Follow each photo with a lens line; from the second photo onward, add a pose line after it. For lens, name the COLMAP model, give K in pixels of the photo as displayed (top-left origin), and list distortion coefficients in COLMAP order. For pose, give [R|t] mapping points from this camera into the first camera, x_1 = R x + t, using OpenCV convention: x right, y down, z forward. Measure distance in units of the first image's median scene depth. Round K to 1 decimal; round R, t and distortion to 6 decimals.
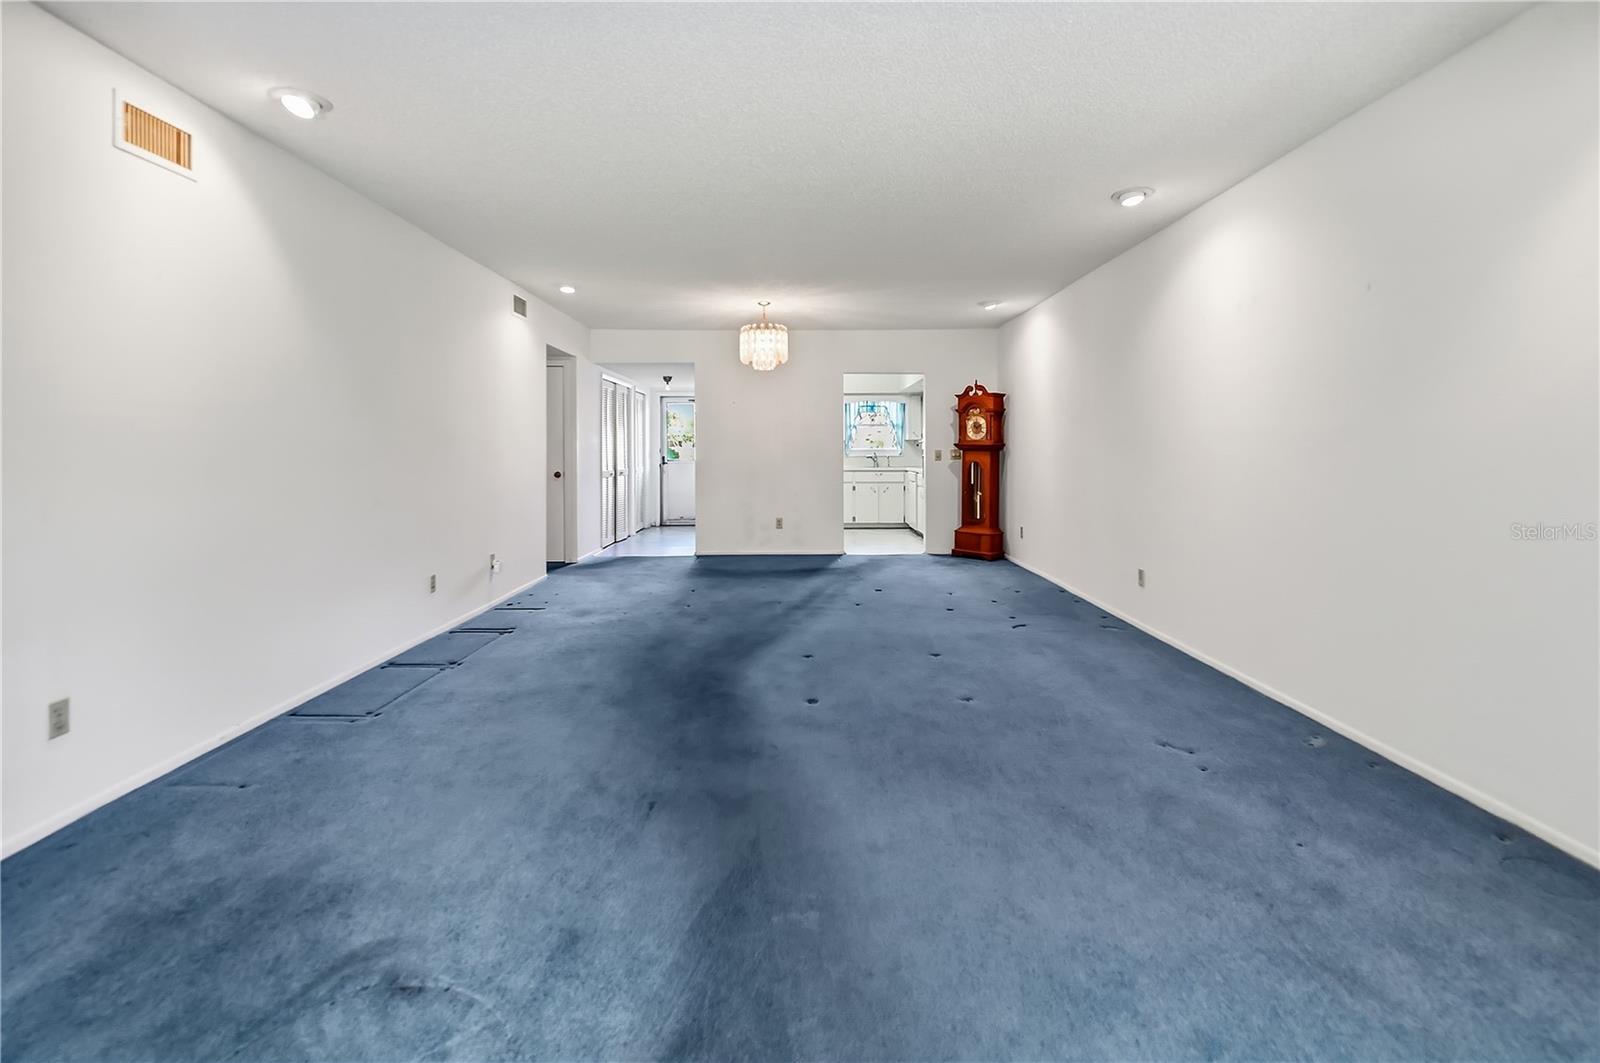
lens RADIAL K [[701.9, 0, 805.2], [0, 701.9, 445.4], [0, 0, 1]] dist [-0.013423, -0.000168]
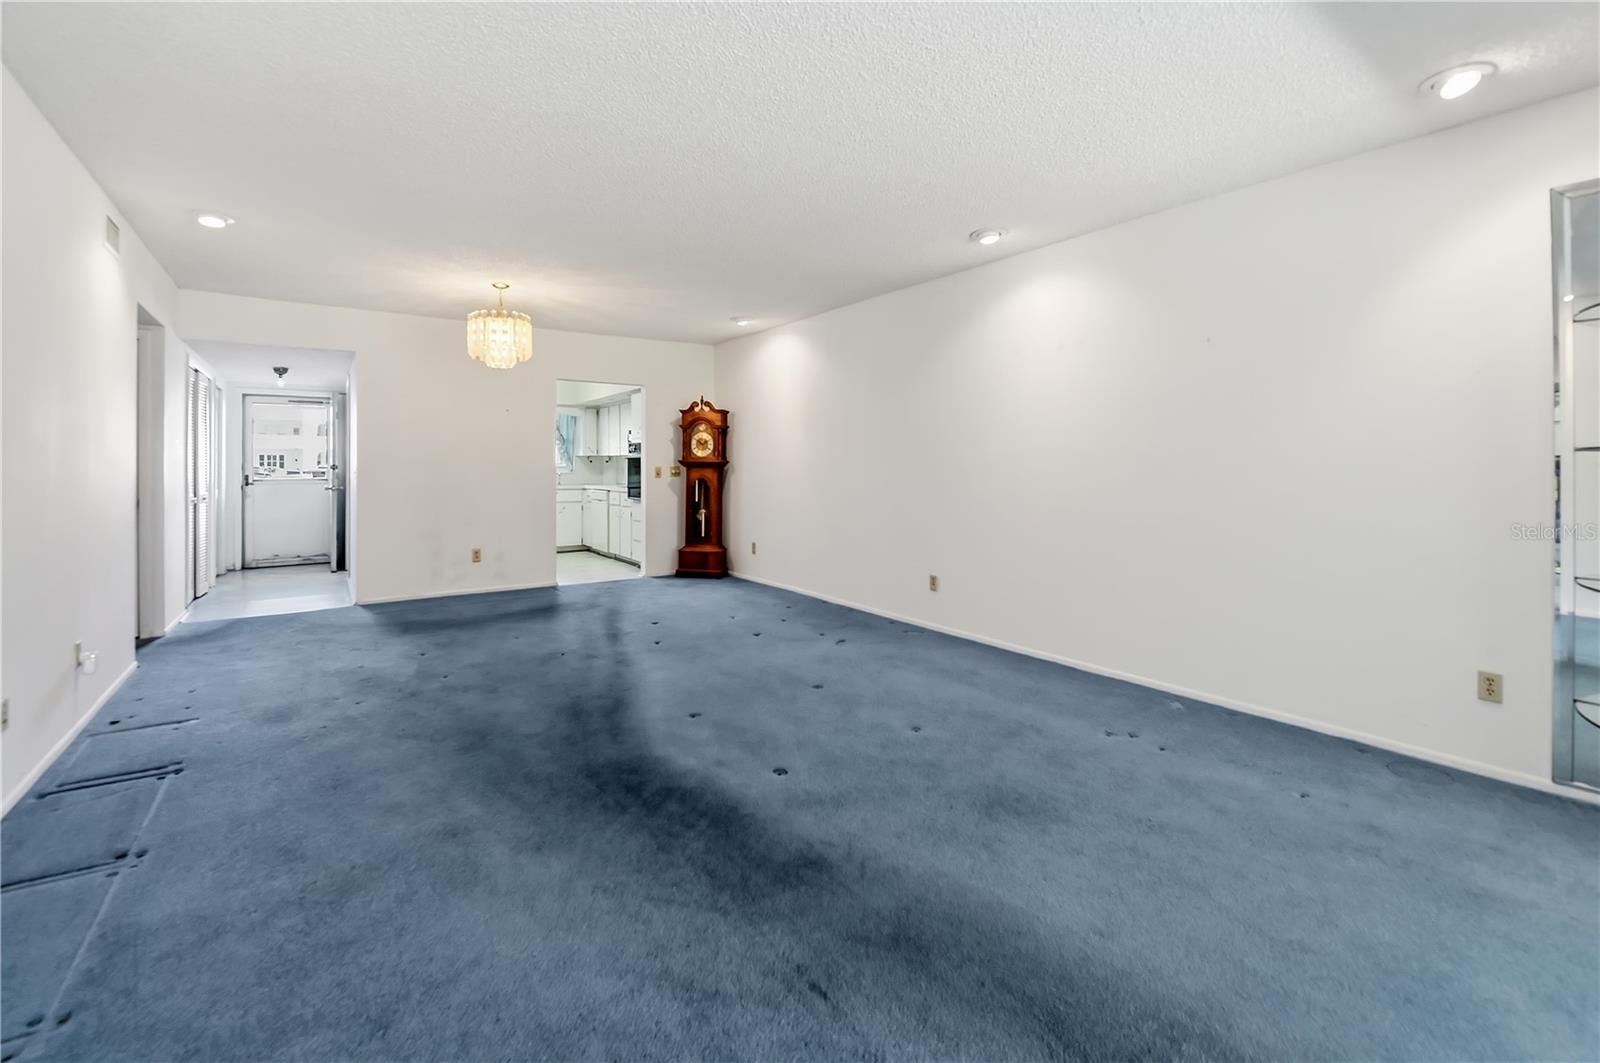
lens RADIAL K [[680.6, 0, 788.0], [0, 680.6, 457.4], [0, 0, 1]] dist [-0.013335, -0.000418]
pose [[0.833532, 0.008362, 0.552407, -0.184198], [-0.004436, 0.999955, -0.008444, 0.000766], [-0.552453, 0.004588, 0.833532, 0.140594]]
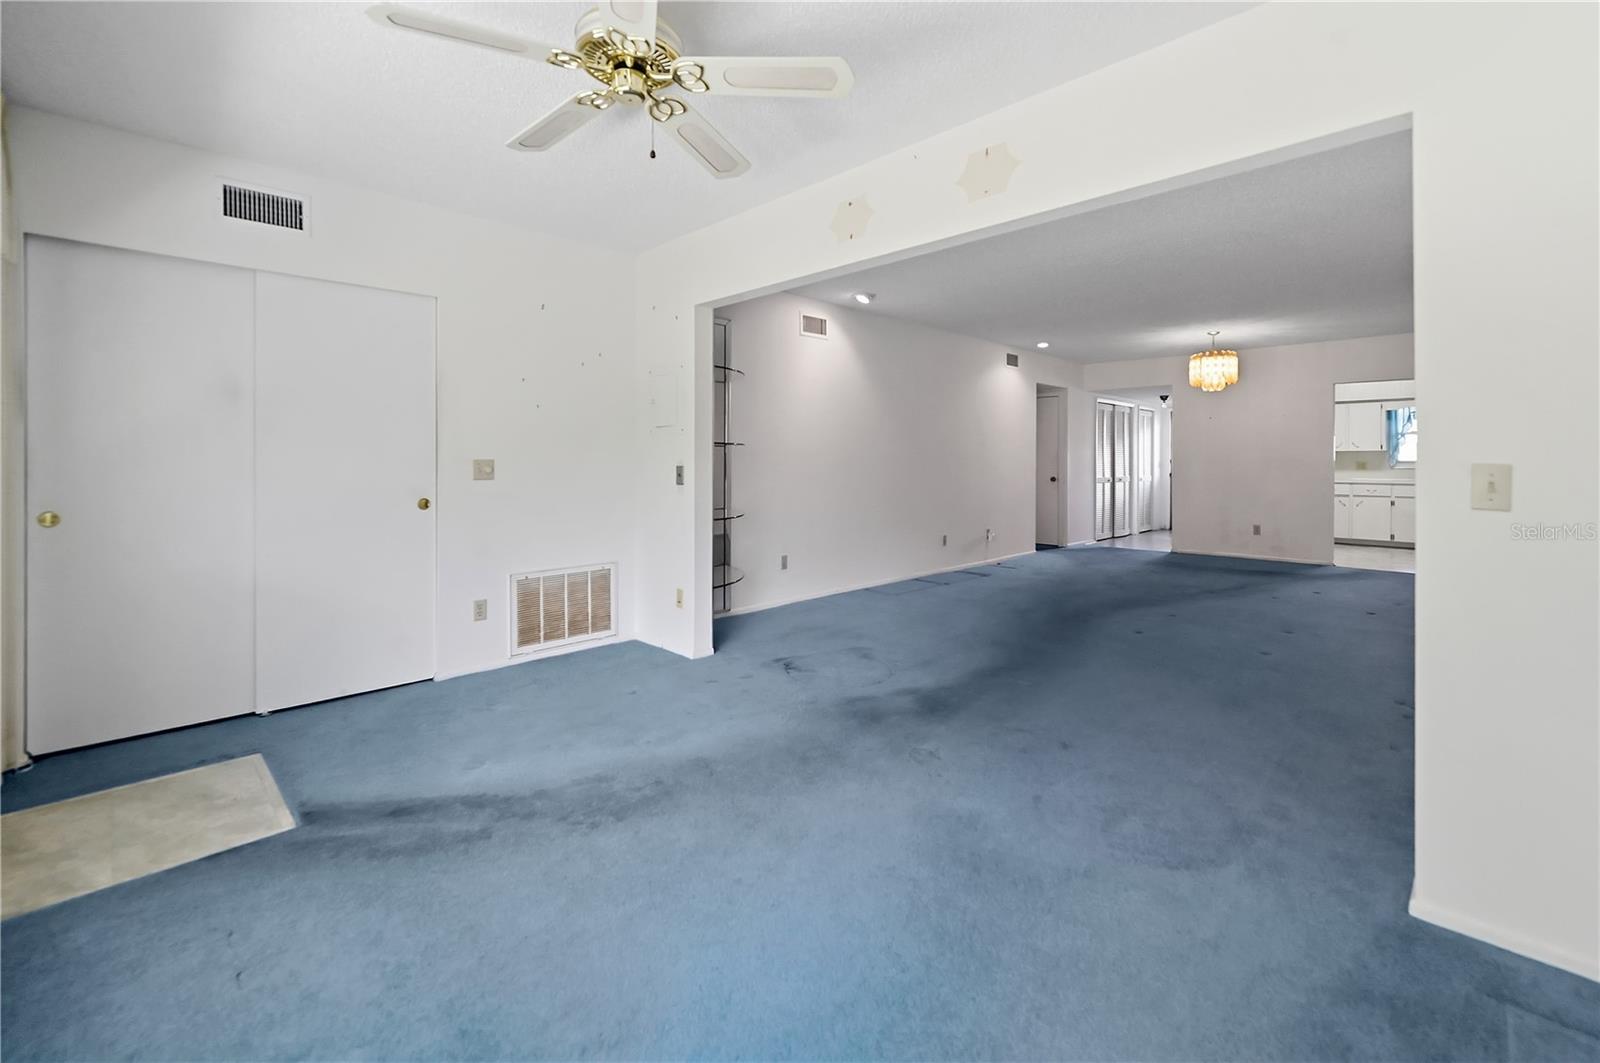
lens RADIAL K [[676.1, 0, 827.9], [0, 676.1, 463.2], [0, 0, 1]] dist [0.001354, -0.000027]
pose [[0.711047, 0.005893, -0.703120, 0.235093], [0.001971, 0.999944, 0.010374, -0.002311], [0.703142, -0.008763, 0.710996, -0.198367]]
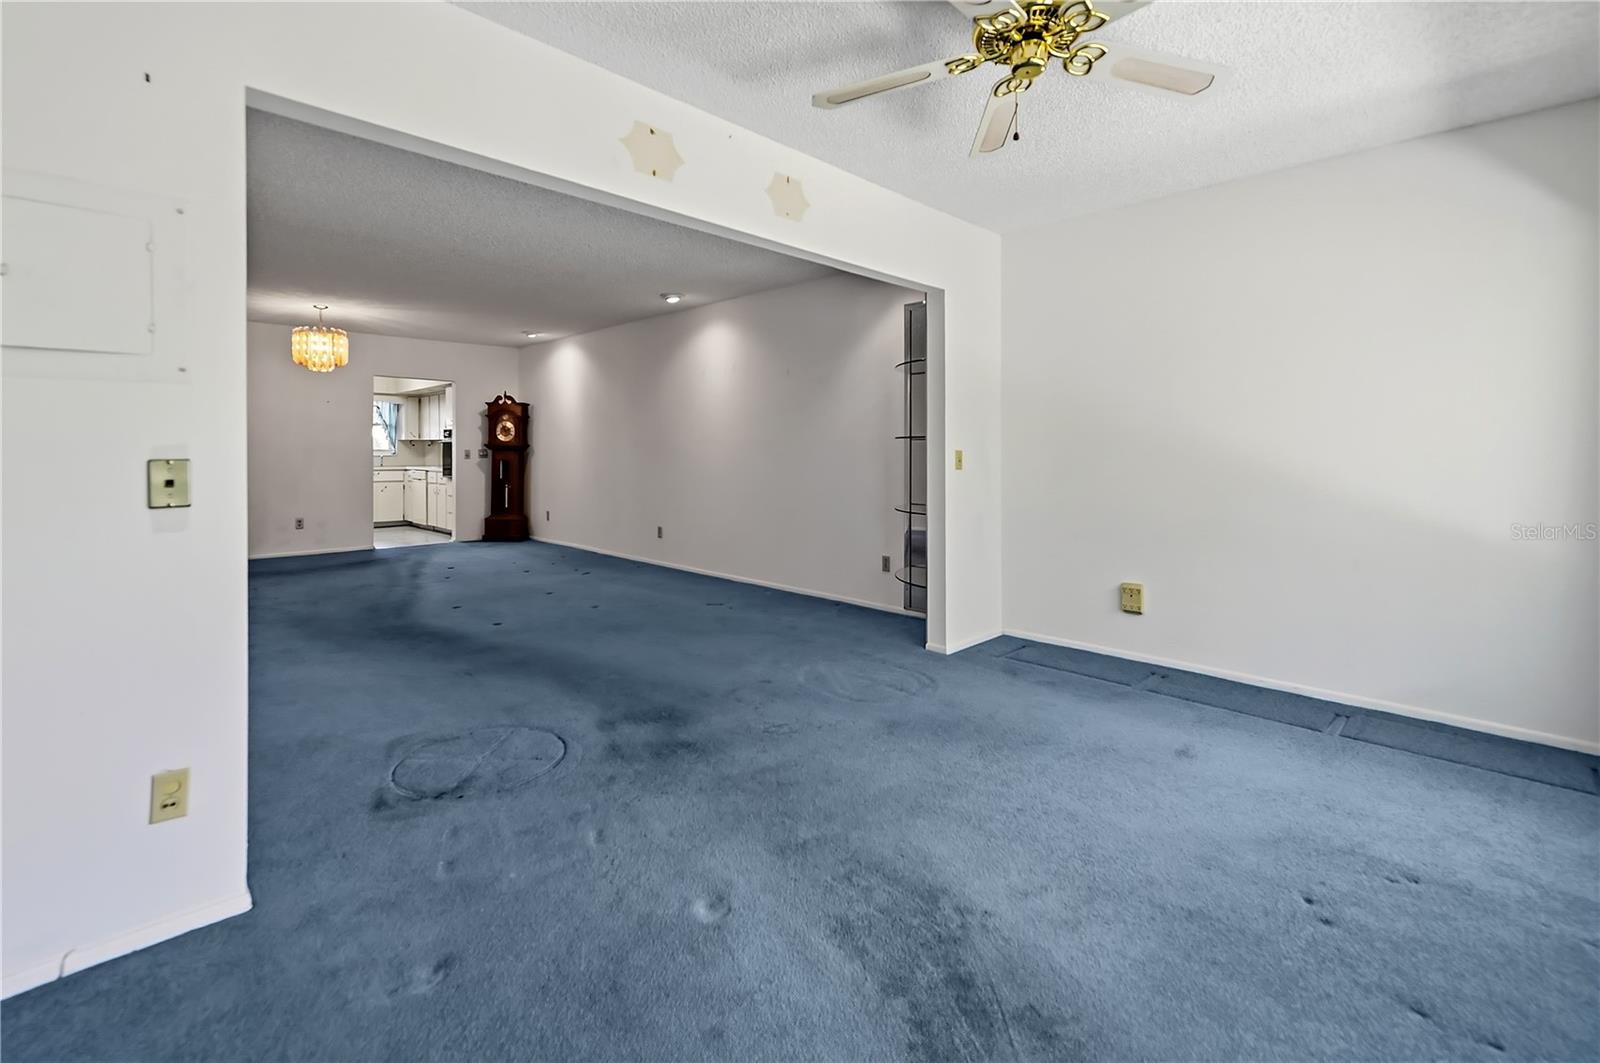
lens RADIAL K [[703.3, 0, 789.8], [0, 703.3, 448.6], [0, 0, 1]] dist [-0.013562, -0.000596]
pose [[0.717371, 0.005283, 0.696671, -0.240688], [-0.006914, 0.999976, -0.000463, 0.001647], [-0.696657, -0.004485, 0.717390, -0.190304]]
